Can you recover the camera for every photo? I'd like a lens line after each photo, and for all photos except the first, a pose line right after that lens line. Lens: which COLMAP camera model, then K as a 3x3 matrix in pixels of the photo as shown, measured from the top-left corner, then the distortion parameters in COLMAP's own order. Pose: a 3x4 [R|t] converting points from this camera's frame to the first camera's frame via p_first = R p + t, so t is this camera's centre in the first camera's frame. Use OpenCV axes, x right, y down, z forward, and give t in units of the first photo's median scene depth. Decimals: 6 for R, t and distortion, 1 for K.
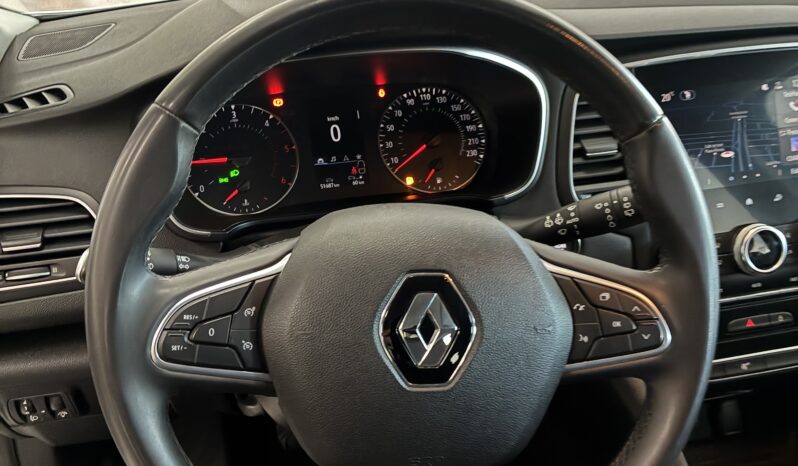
lens RADIAL K [[818.7, 0, 399.0], [0, 818.7, 233.0], [0, 0, 1]] dist [0.095164, -0.194663]
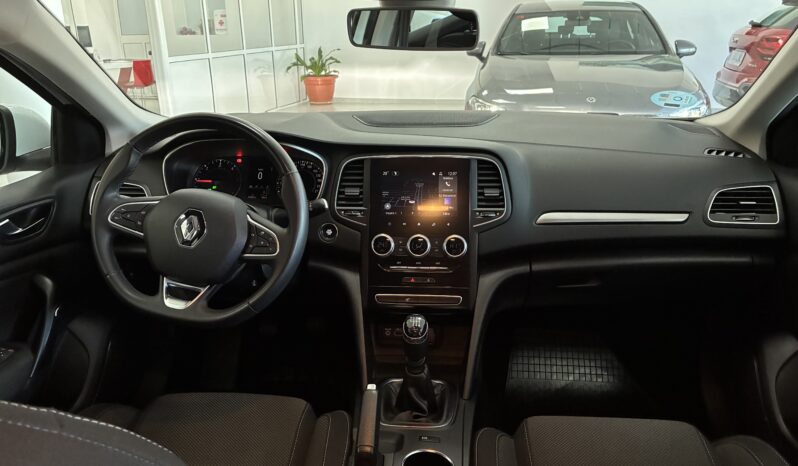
lens RADIAL K [[605.3, 0, 399.1], [0, 605.3, 232.2], [0, 0, 1]] dist [0.048550, -0.067120]
pose [[0.954057, 0.120760, -0.274212, 0.830224], [-0.148497, 0.985451, -0.082679, 0.124460], [0.260238, 0.119600, 0.958109, -0.546164]]
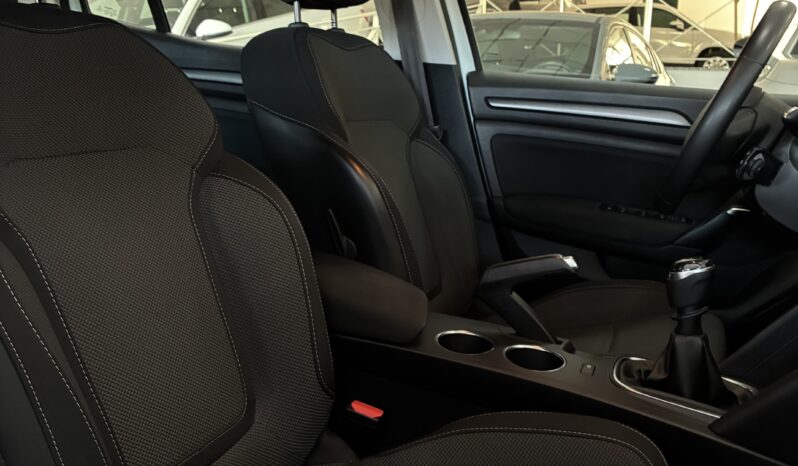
lens RADIAL K [[806.3, 0, 395.0], [0, 806.3, 231.9], [0, 0, 1]] dist [0.075672, -0.214107]
pose [[-0.567296, 0.171395, -0.805481, 1.864566], [-0.354068, 0.832319, 0.426474, -0.231534], [0.743513, 0.527132, -0.411485, 0.981054]]
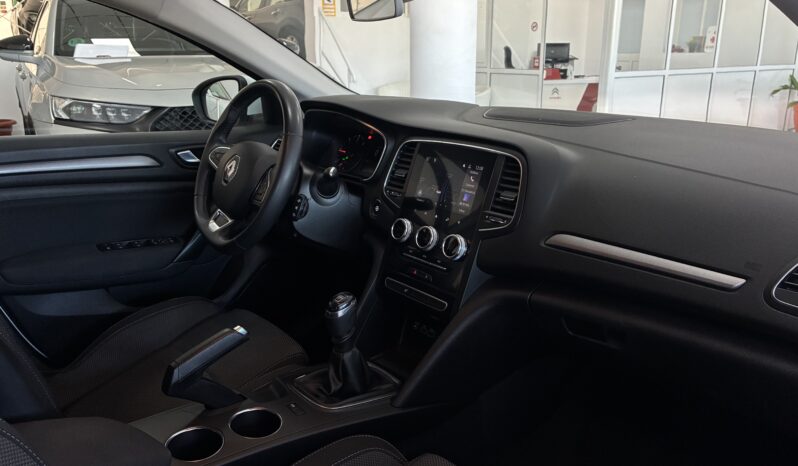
lens RADIAL K [[604.9, 0, 400.0], [0, 604.9, 229.7], [0, 0, 1]] dist [0.045349, -0.060807]
pose [[0.448877, 0.280987, -0.848266, 1.686474], [-0.388577, 0.916204, 0.097868, -0.121074], [0.804684, 0.285686, 0.520448, 0.171908]]
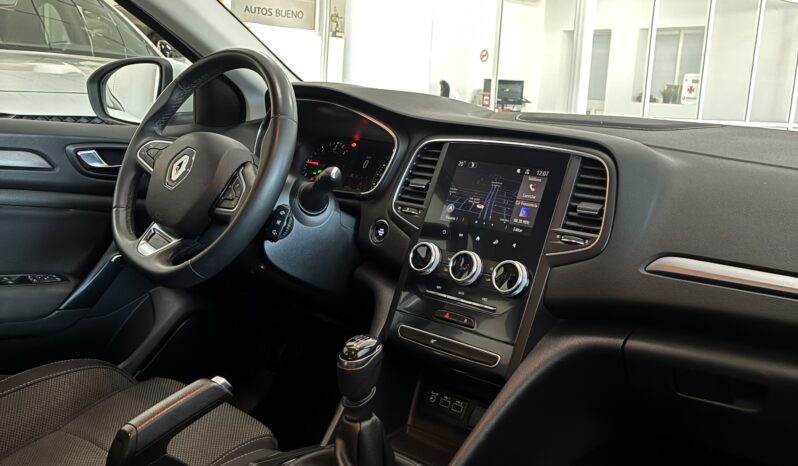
lens RADIAL K [[806.3, 0, 395.0], [0, 806.3, 231.9], [0, 0, 1]] dist [0.075672, -0.214107]
pose [[0.556791, 0.204930, -0.804977, 1.533451], [-0.420010, 0.905535, -0.059985, 0.102369], [0.716641, 0.371498, 0.590266, 0.039213]]
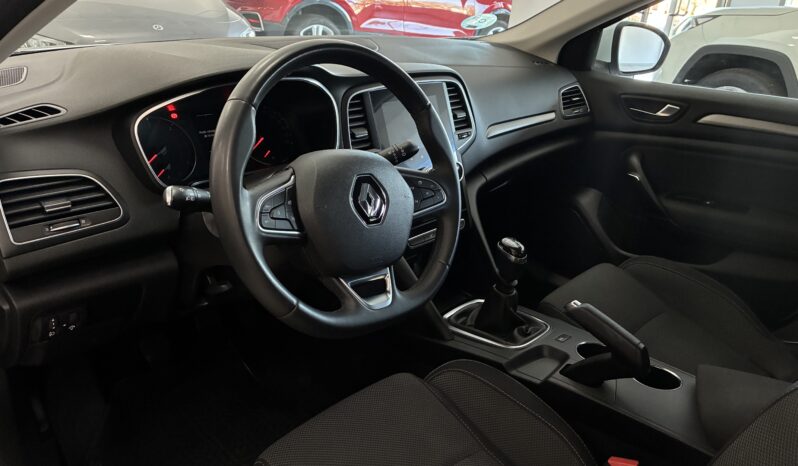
lens RADIAL K [[604.9, 0, 400.0], [0, 604.9, 229.7], [0, 0, 1]] dist [0.045349, -0.060807]
pose [[0.834146, -0.130932, 0.535778, -0.471301], [0.142274, 0.989618, 0.020336, 0.106884], [-0.532878, 0.059264, 0.844114, -0.245363]]
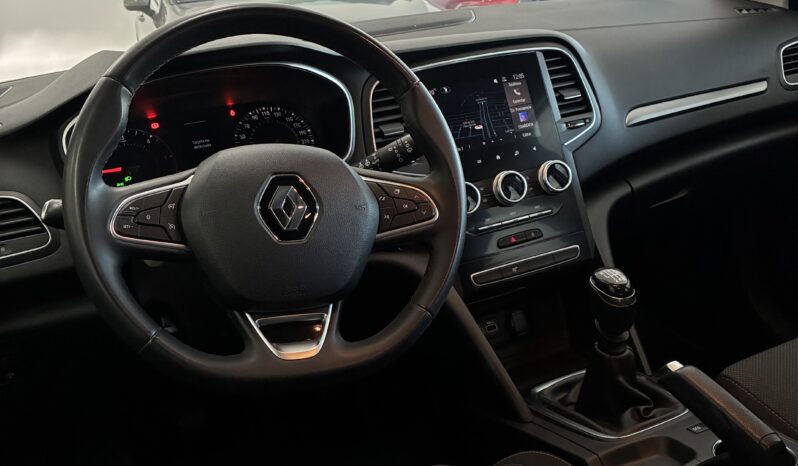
lens RADIAL K [[801.3, 0, 399.0], [0, 801.3, 233.0], [0, 0, 1]] dist [0.083429, -0.180308]
pose [[0.973561, -0.127430, 0.189579, -0.033358], [0.150178, 0.982424, -0.110861, 0.229102], [-0.172120, 0.136401, 0.975587, -0.341076]]
